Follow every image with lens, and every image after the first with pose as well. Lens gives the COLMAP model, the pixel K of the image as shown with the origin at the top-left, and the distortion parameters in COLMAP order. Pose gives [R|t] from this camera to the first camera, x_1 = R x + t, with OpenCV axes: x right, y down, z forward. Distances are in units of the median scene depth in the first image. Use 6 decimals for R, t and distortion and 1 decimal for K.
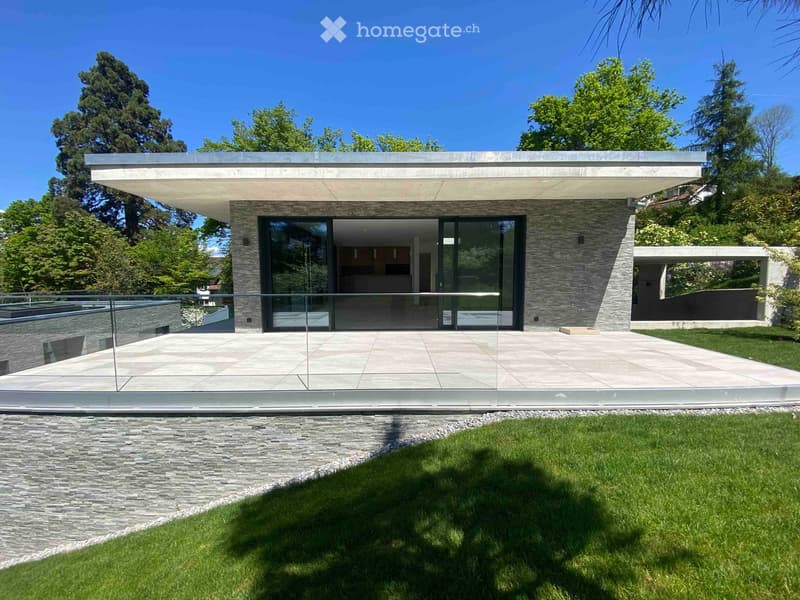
lens RADIAL K [[325.5, 0, 398.8], [0, 325.5, 295.7], [0, 0, 1]] dist [0.008341, -0.016781]
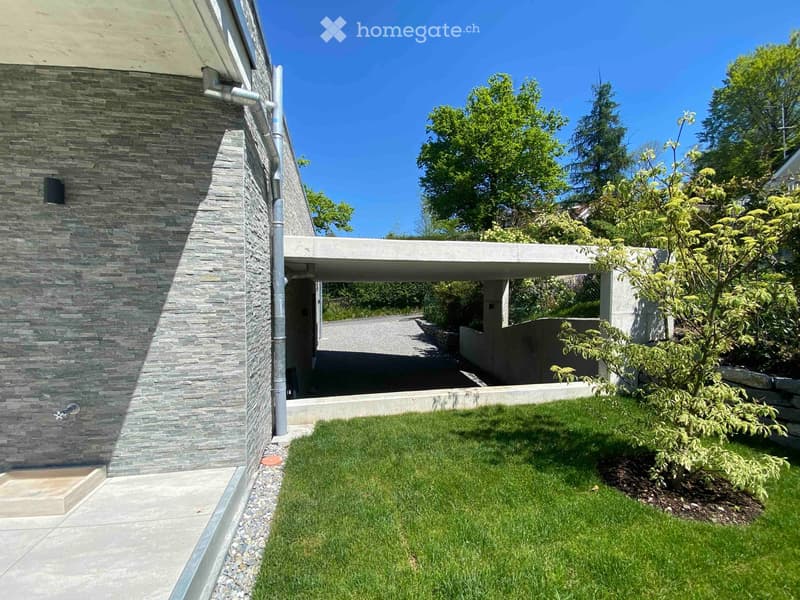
lens RADIAL K [[325.5, 0, 398.8], [0, 325.5, 295.7], [0, 0, 1]] dist [0.008341, -0.016781]
pose [[0.978839, 0.004558, 0.204580, 0.179061], [0.004363, 0.999060, -0.043132, -0.012397], [-0.204584, 0.043112, 0.977899, 0.139321]]
